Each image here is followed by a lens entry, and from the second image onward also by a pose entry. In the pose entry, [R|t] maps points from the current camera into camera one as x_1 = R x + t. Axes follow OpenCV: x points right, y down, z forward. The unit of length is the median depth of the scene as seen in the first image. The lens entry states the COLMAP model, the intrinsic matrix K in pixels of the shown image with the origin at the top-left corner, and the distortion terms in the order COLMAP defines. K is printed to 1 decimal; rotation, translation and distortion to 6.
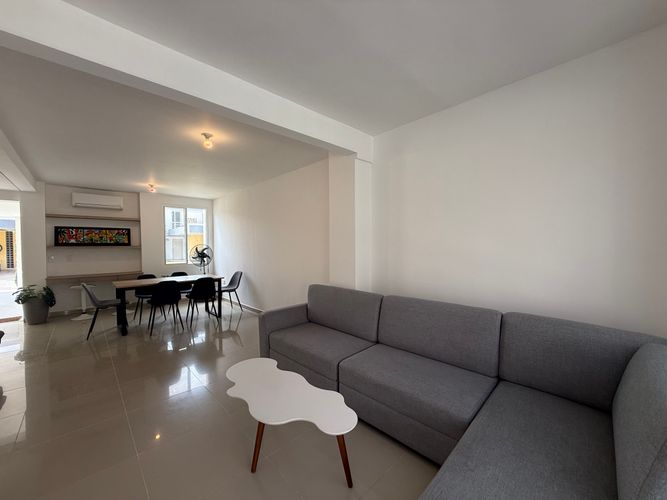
lens RADIAL K [[264.4, 0, 331.1], [0, 264.4, 248.5], [0, 0, 1]] dist [0.000257, 0.000664]
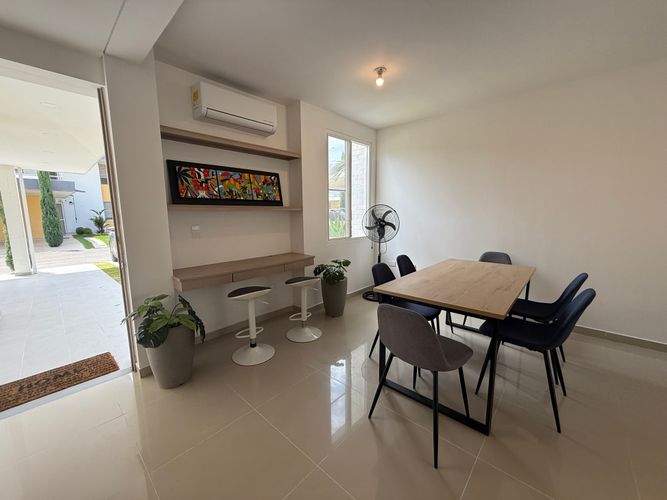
lens RADIAL K [[264.4, 0, 334.2], [0, 264.4, 249.3], [0, 0, 1]] dist [0.000257, 0.000664]
pose [[0.997051, -0.013326, 0.075577, -0.744465], [0.004102, 0.992655, 0.120911, 0.013165], [-0.076633, -0.120245, 0.989782, 0.479484]]
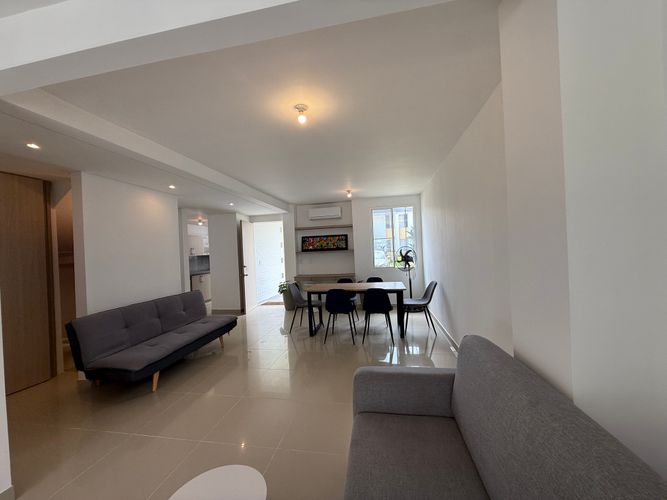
lens RADIAL K [[264.4, 0, 328.3], [0, 264.4, 250.4], [0, 0, 1]] dist [0.000257, 0.000664]
pose [[0.573365, -0.017112, -0.819121, 0.099797], [0.025336, 0.999674, -0.003149, -0.008088], [0.818908, -0.018948, 0.573611, 0.328932]]
